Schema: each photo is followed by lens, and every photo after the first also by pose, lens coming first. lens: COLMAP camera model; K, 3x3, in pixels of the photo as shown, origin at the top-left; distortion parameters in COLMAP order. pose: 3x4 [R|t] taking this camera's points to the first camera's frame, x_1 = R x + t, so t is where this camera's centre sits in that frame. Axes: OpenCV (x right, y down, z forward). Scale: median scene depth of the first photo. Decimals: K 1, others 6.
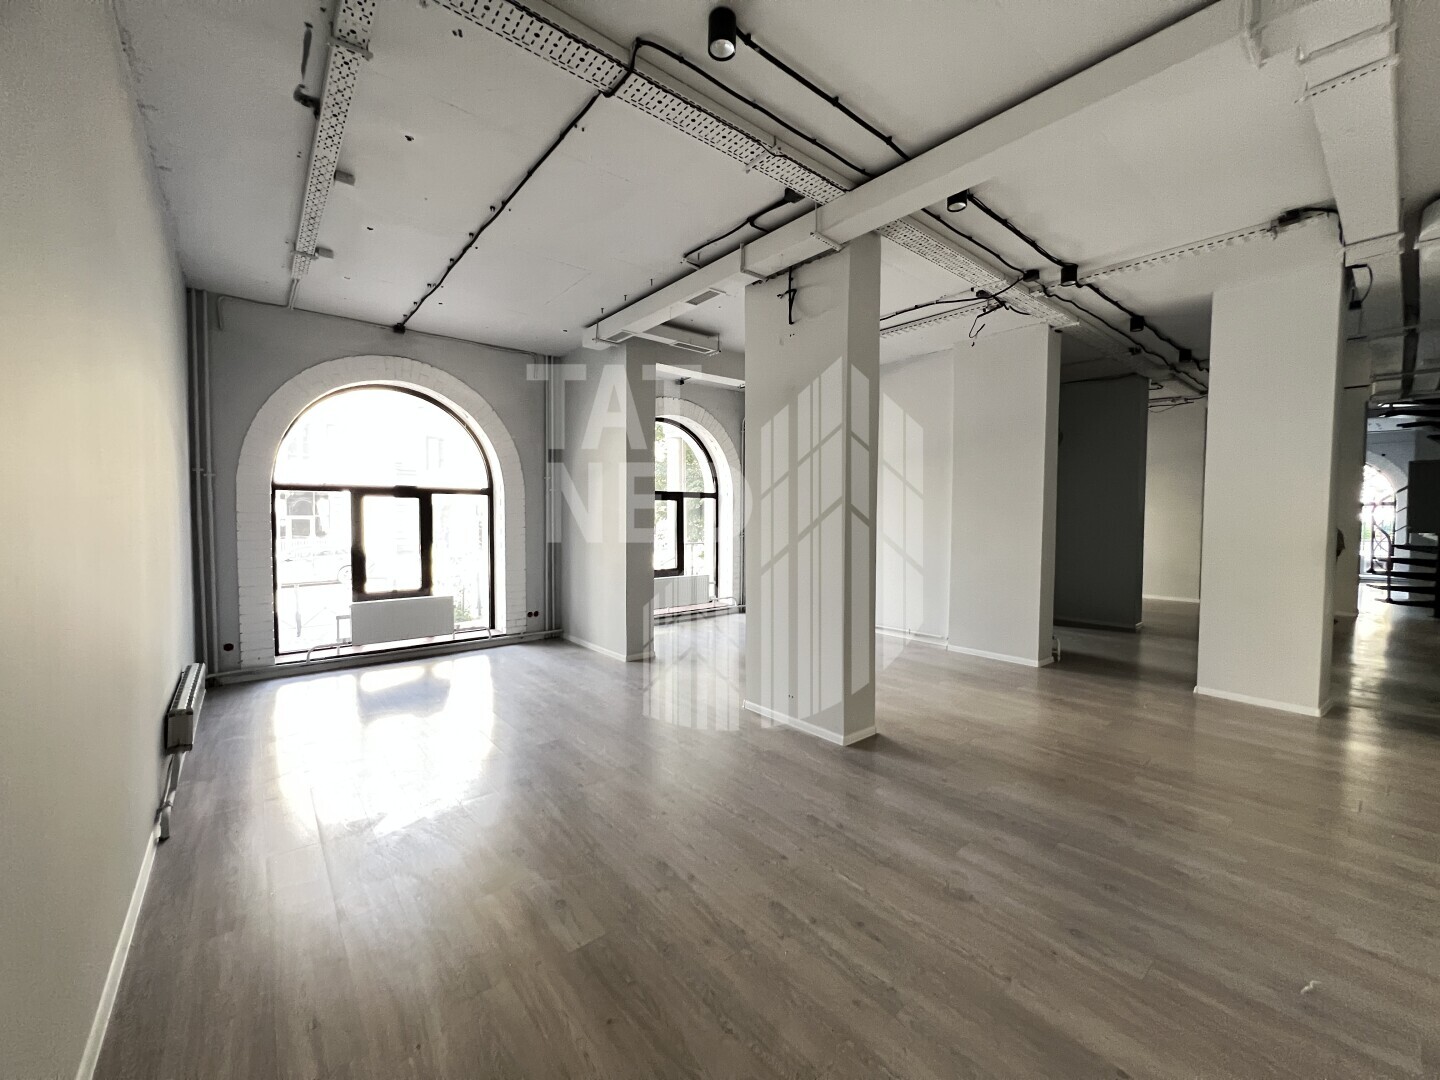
lens RADIAL K [[575.5, 0, 714.2], [0, 575.5, 540.5], [0, 0, 1]] dist [0.000533, -0.000874]
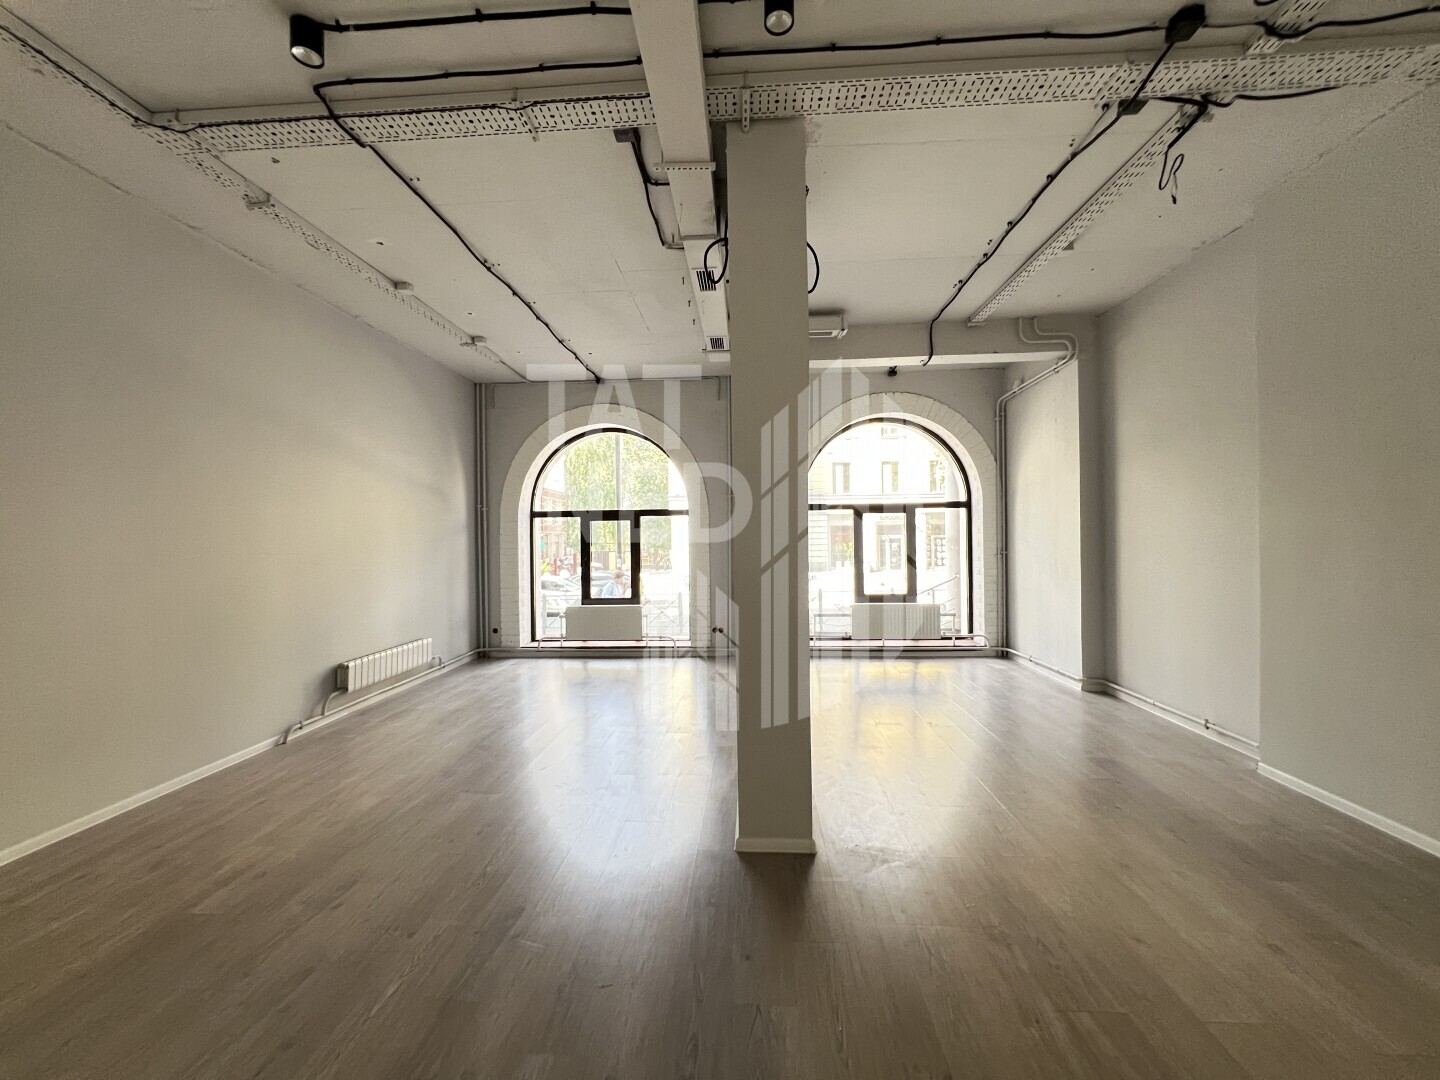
lens RADIAL K [[575.5, 0, 716.7], [0, 575.5, 544.2], [0, 0, 1]] dist [0.000533, -0.000874]
pose [[0.729639, -0.002225, -0.683829, 0.463392], [-0.014598, 0.999716, -0.018829, -0.006507], [0.683677, 0.023721, 0.729399, 0.304759]]
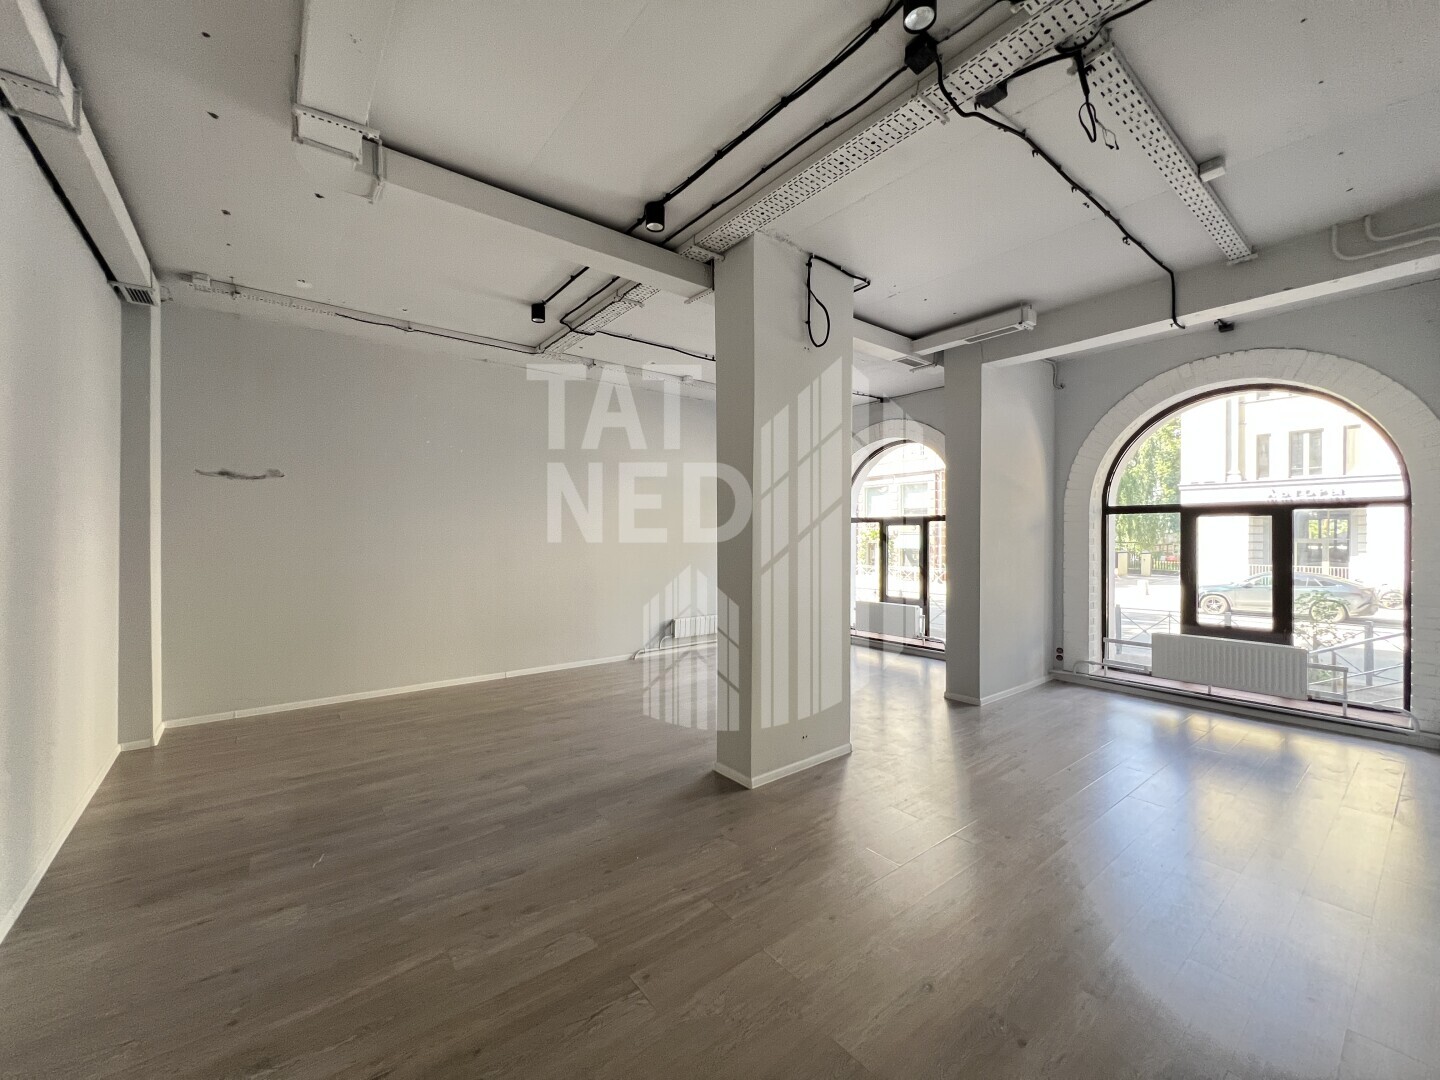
lens RADIAL K [[575.5, 0, 716.1], [0, 575.5, 539.0], [0, 0, 1]] dist [0.000533, -0.000874]
pose [[-0.023009, 0.001141, -0.999735, 0.815275], [-0.044753, 0.998996, 0.002170, -0.031657], [0.998733, 0.044791, -0.022935, 0.667958]]
